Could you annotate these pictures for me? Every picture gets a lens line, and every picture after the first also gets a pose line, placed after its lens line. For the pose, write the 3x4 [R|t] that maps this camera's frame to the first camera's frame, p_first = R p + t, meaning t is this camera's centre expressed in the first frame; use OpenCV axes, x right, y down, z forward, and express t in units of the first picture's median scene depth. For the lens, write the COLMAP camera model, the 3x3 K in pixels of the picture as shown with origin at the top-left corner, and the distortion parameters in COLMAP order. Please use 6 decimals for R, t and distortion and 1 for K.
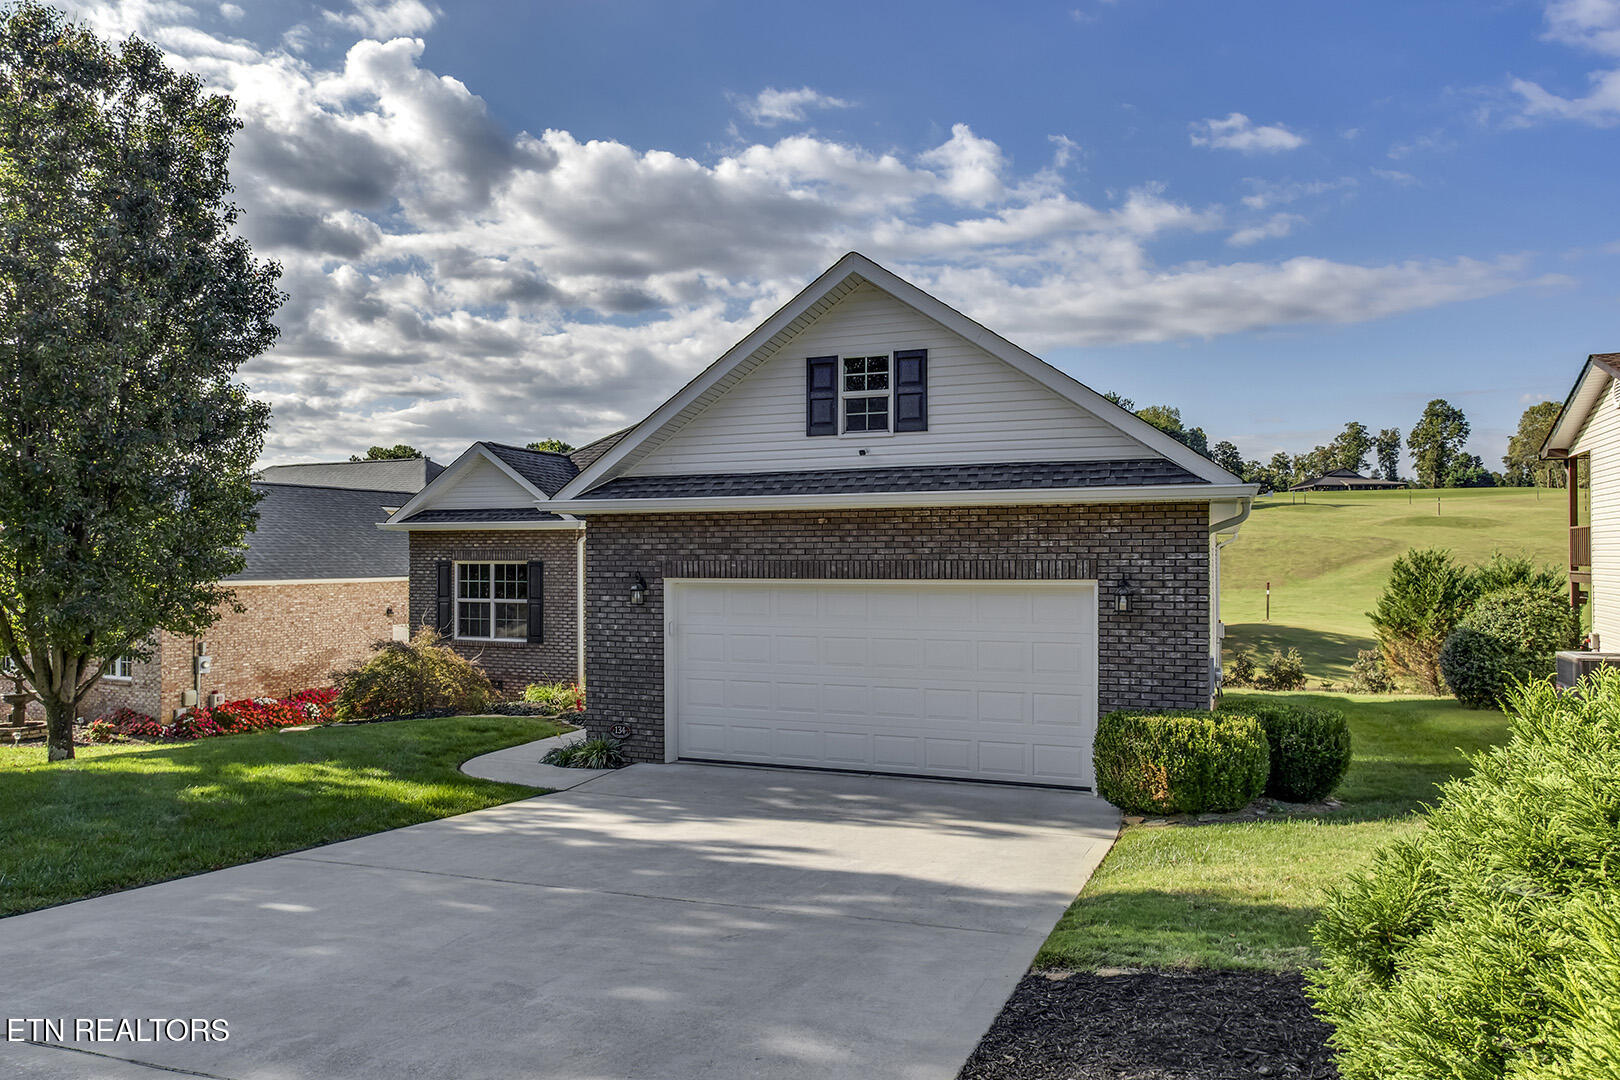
lens RADIAL K [[1089.6, 0, 838.3], [0, 1089.6, 511.7], [0, 0, 1]] dist [-0.033871, 0.001552]
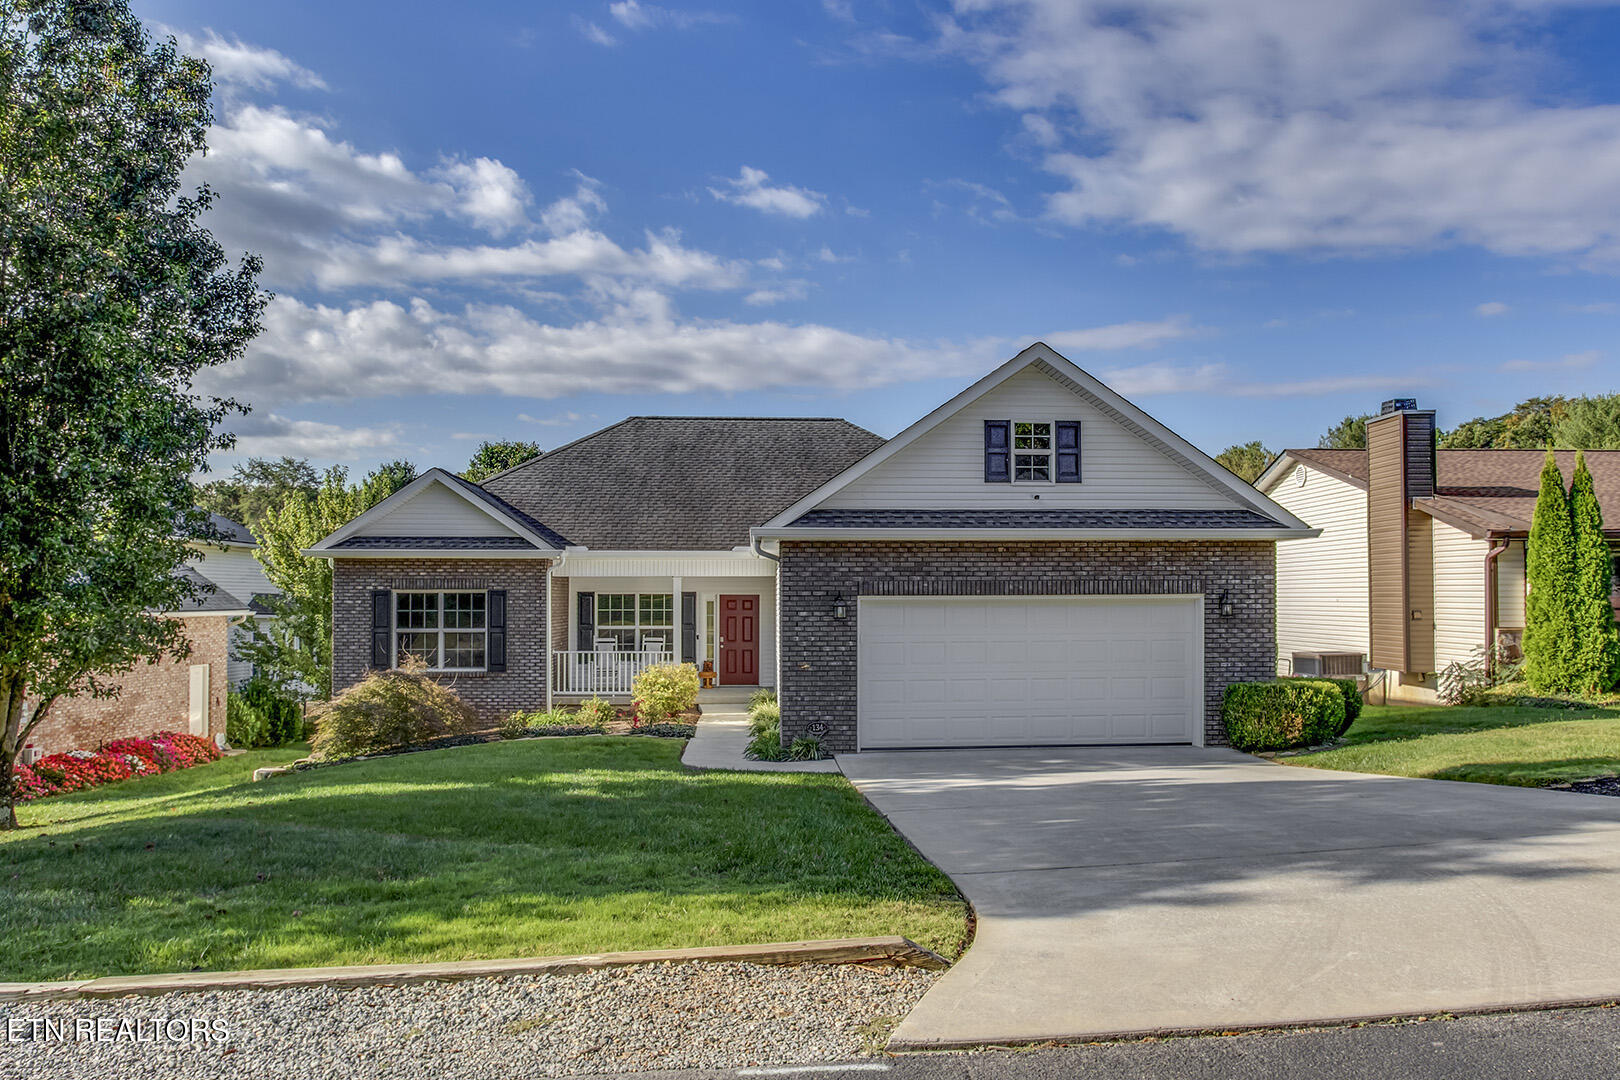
lens RADIAL K [[1089.6, 0, 861.4], [0, 1089.6, 552.2], [0, 0, 1]] dist [-0.033871, 0.001552]
pose [[0.901621, 0.017486, 0.432173, -0.702168], [-0.015438, 0.999847, -0.008249, 0.024235], [-0.432252, 0.000765, 0.901753, -0.072898]]
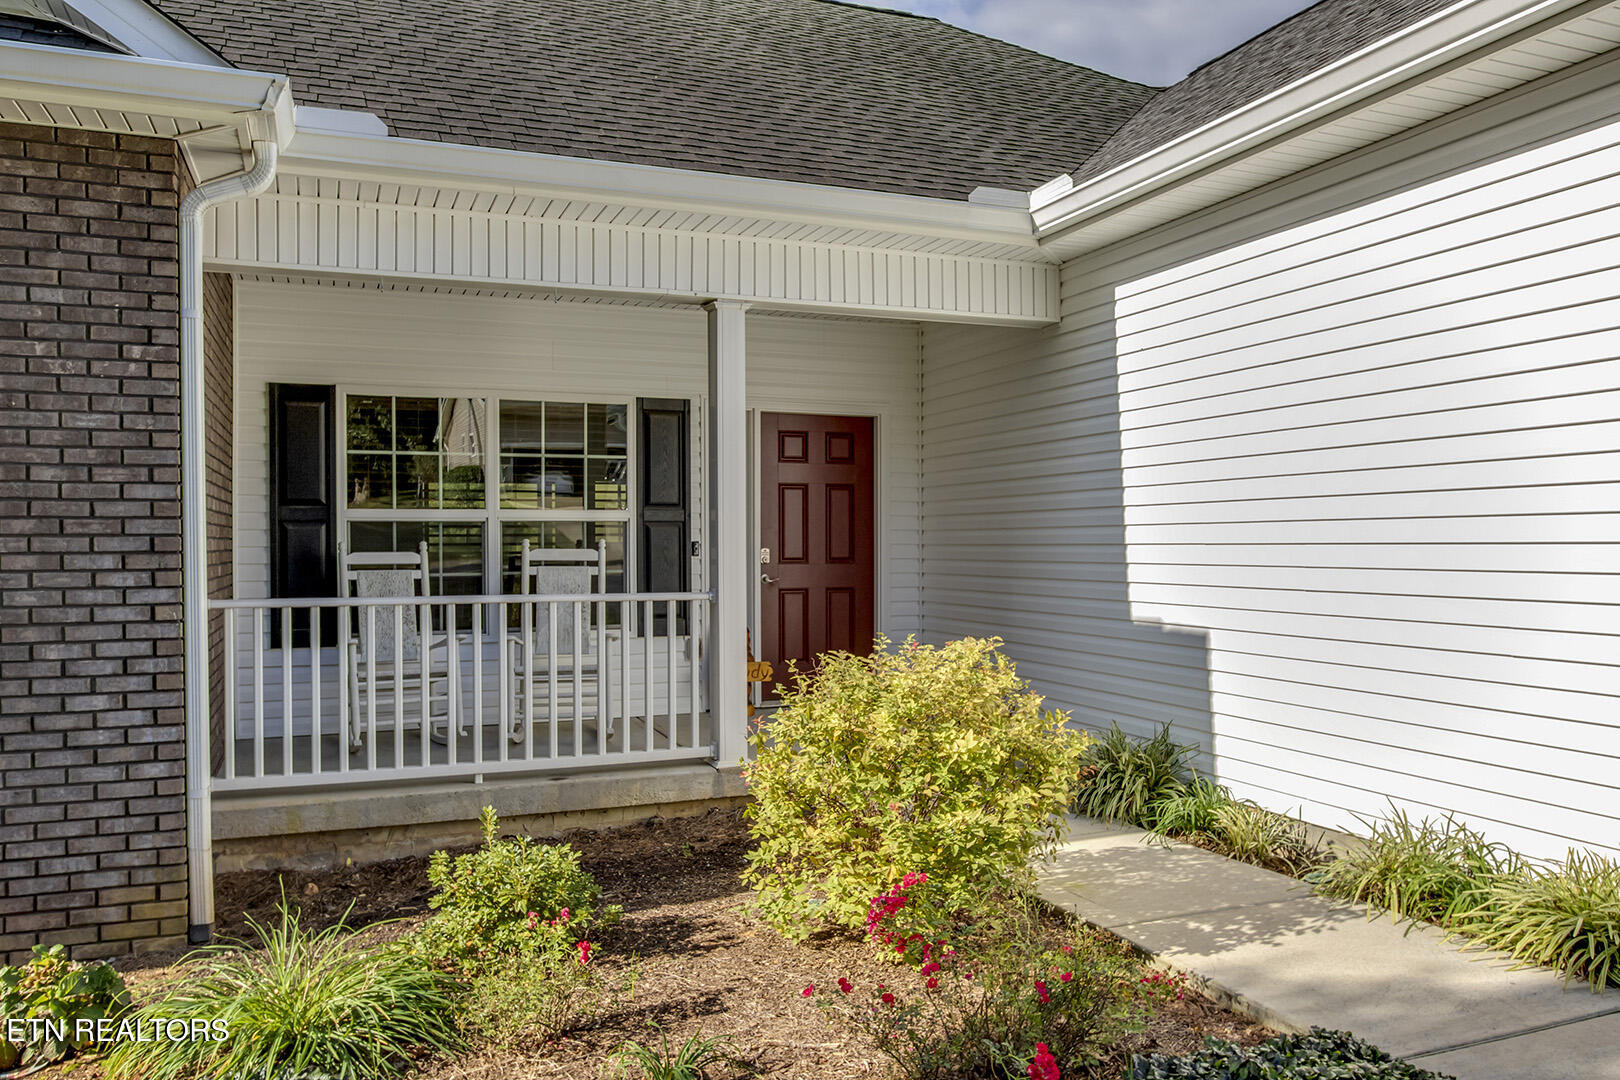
lens RADIAL K [[1197.7, 0, 809.9], [0, 1197.7, 544.6], [0, 0, 1]] dist [-0.014991, 0.005806]
pose [[0.738311, -0.003650, 0.674450, -0.516958], [-0.016980, 0.999568, 0.023998, 0.144832], [-0.674246, -0.029171, 0.737930, 1.273442]]
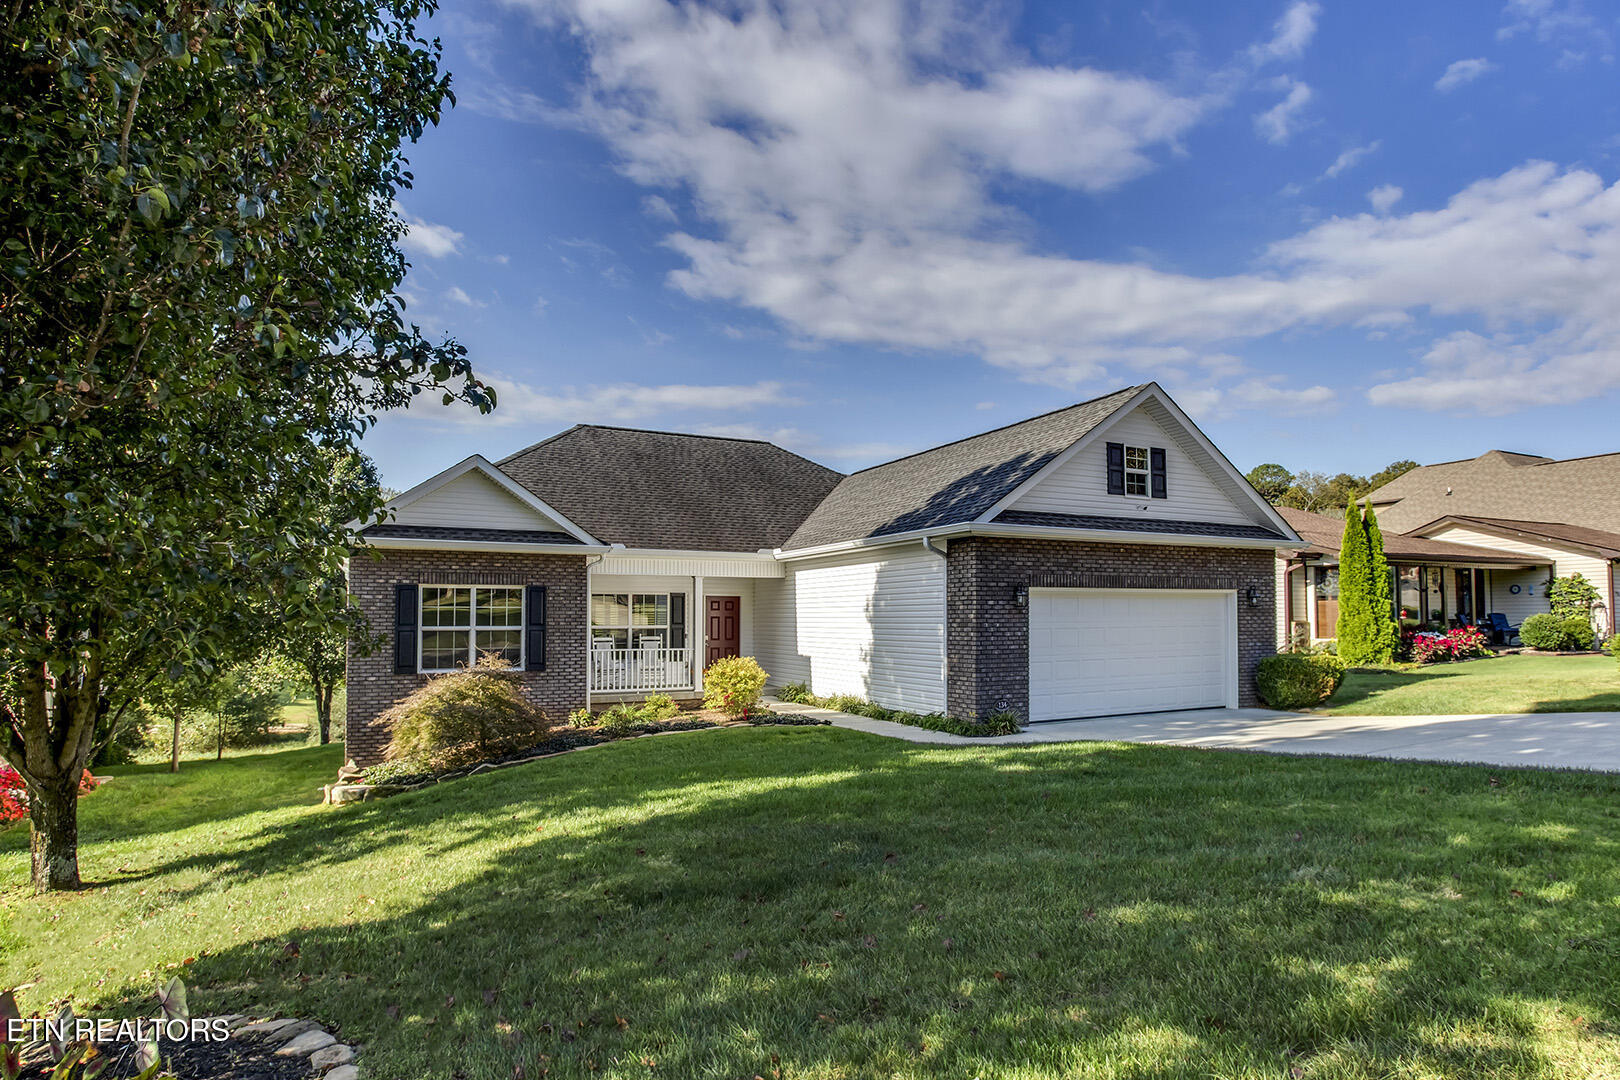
lens RADIAL K [[915.4, 0, 857.8], [0, 915.4, 621.8], [0, 0, 1]] dist [-0.002509, -0.000123]
pose [[0.644241, -0.004225, 0.764811, -1.232161], [-0.025330, 0.999318, 0.026857, 0.083122], [-0.764403, -0.036675, 0.643694, 0.442597]]
